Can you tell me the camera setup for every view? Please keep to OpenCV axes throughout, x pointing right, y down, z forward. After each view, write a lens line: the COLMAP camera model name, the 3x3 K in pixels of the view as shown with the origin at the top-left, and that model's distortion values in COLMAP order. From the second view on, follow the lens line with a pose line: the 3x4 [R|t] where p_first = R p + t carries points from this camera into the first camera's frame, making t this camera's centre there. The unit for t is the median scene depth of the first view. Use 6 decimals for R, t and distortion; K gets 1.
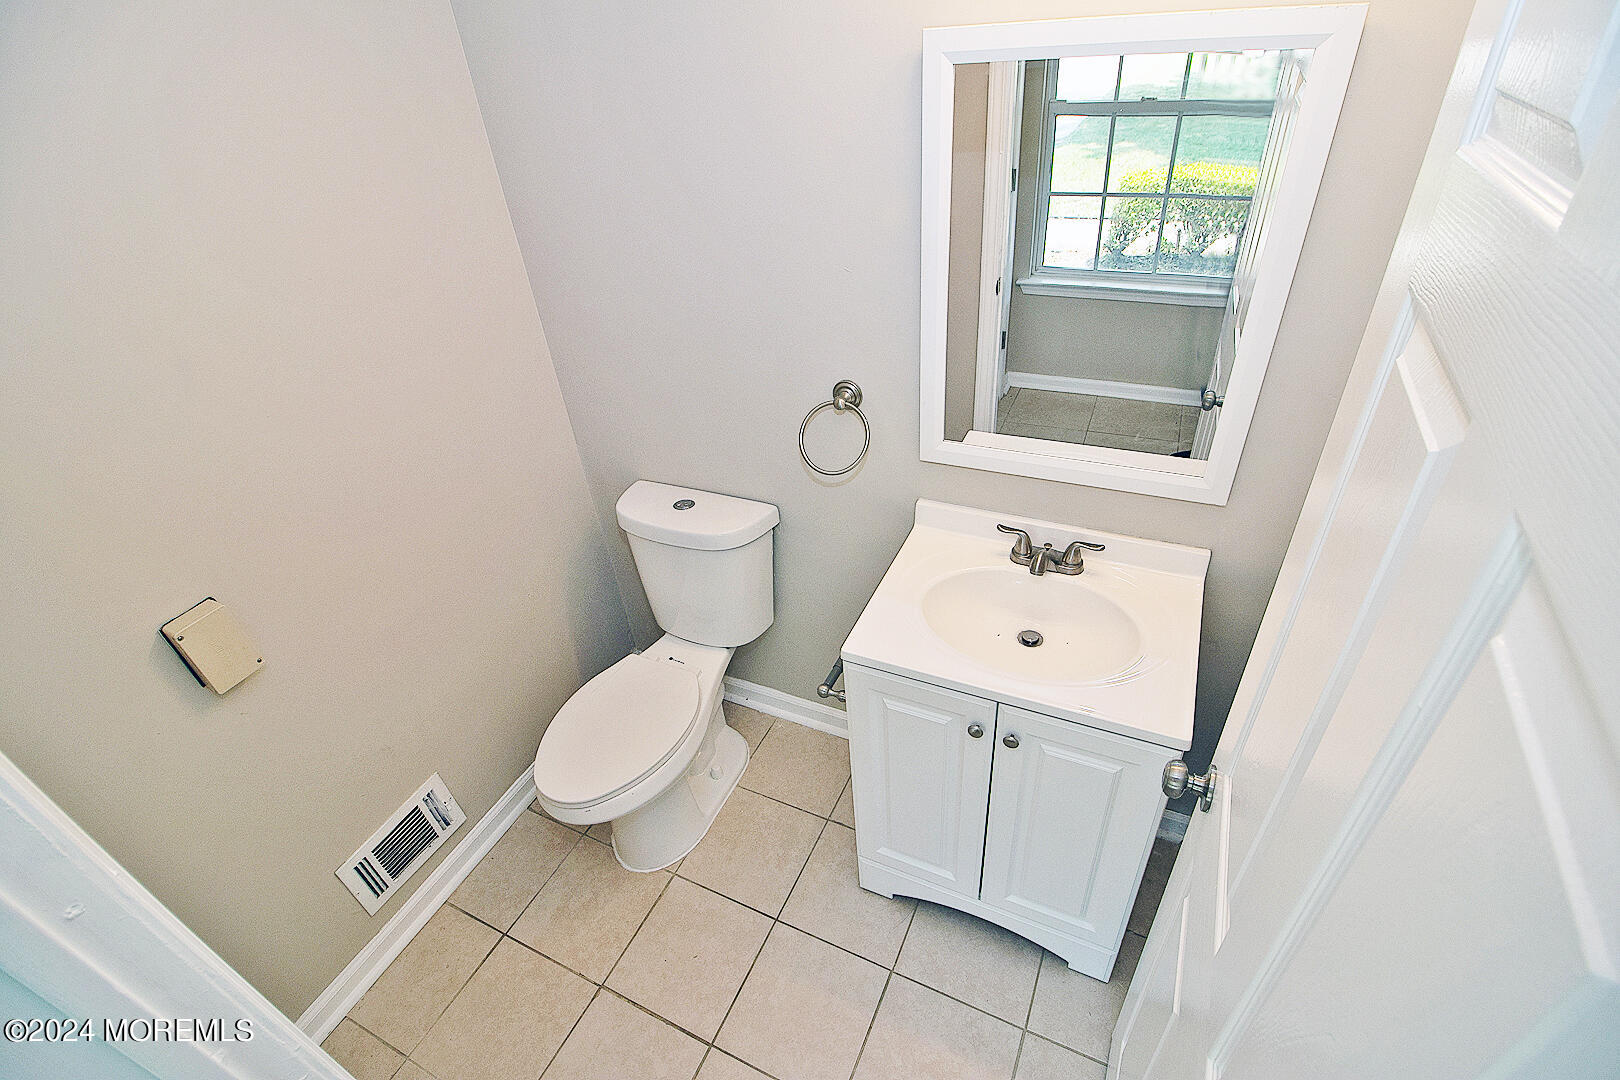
lens RADIAL K [[736.1, 0, 811.8], [0, 736.1, 549.3], [0, 0, 1]] dist [-0.001247, -0.013931]
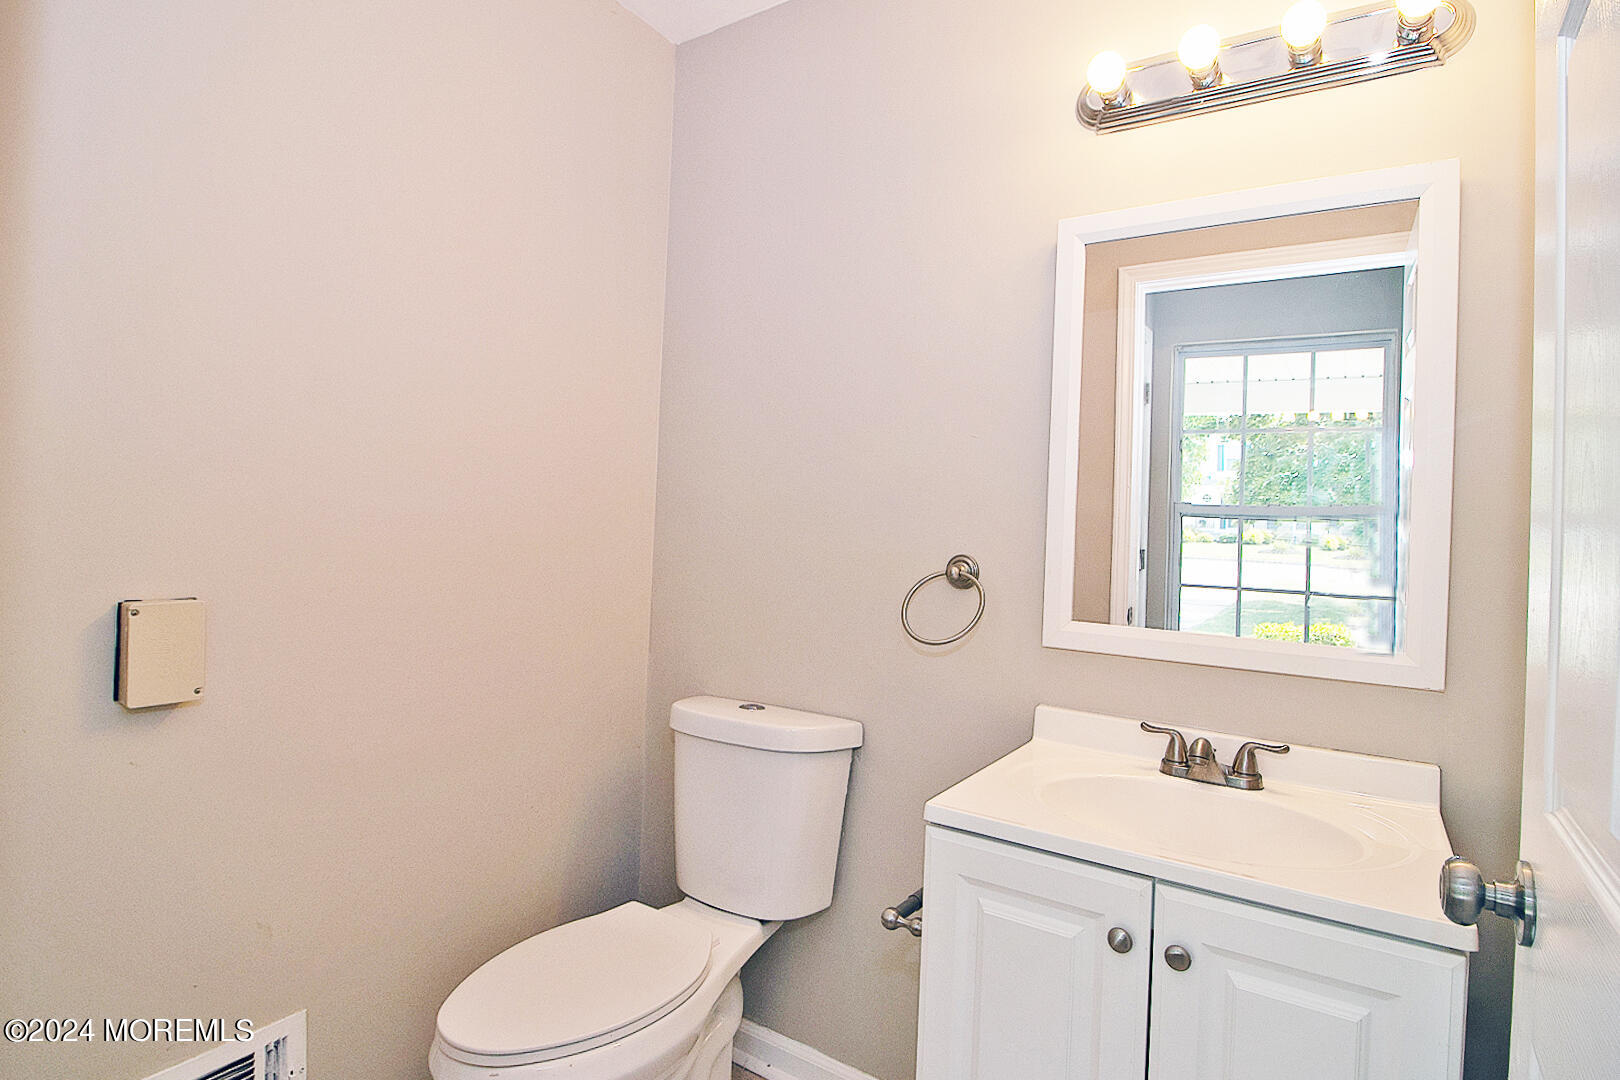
lens RADIAL K [[814.9, 0, 849.9], [0, 814.9, 528.7], [0, 0, 1]] dist [0.000571, -0.000011]
pose [[0.986323, 0.116393, -0.116706, 0.023549], [-0.162550, 0.804152, -0.571766, 0.337733], [0.027300, 0.582916, 0.812073, 0.163515]]
